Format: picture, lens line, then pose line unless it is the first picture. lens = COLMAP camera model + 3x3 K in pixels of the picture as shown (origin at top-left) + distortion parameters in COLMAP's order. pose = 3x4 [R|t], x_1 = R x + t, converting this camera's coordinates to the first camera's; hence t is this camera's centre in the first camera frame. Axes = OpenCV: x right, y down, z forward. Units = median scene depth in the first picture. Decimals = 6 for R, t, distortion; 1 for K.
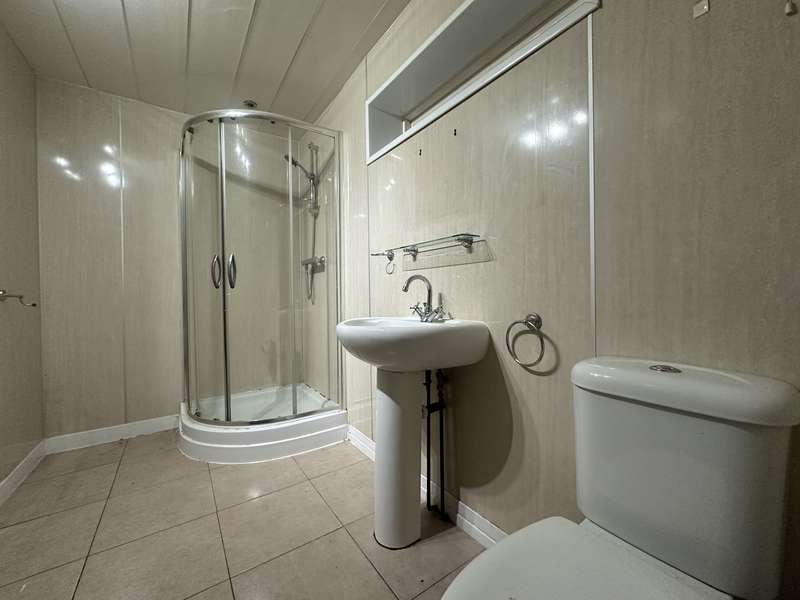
lens RADIAL K [[318.9, 0, 398.8], [0, 318.9, 299.3], [0, 0, 1]] dist [-0.001803, 0.000493]
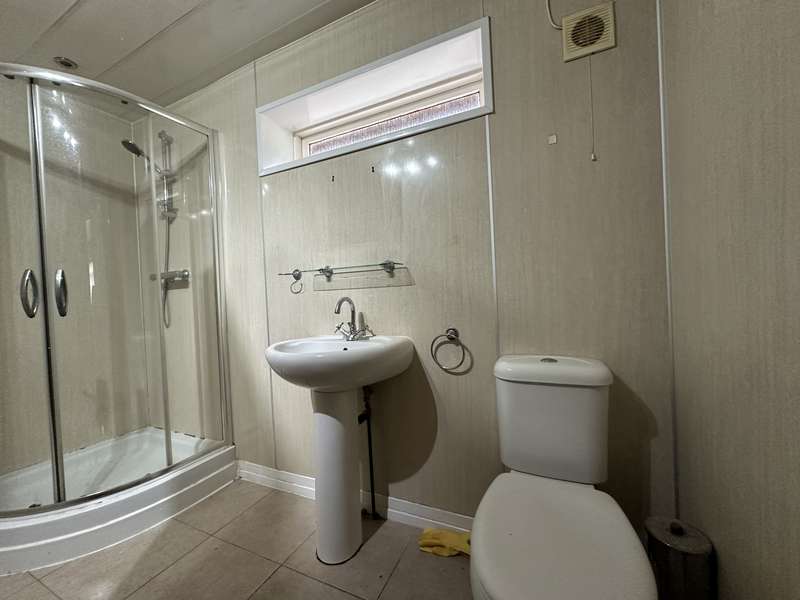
lens RADIAL K [[318.9, 0, 398.9], [0, 318.9, 299.9], [0, 0, 1]] dist [-0.001803, 0.000493]
pose [[0.867554, -0.032614, 0.496272, -0.264560], [0.039559, 0.999211, -0.003490, -0.047645], [-0.495767, 0.022660, 0.868160, -0.009883]]
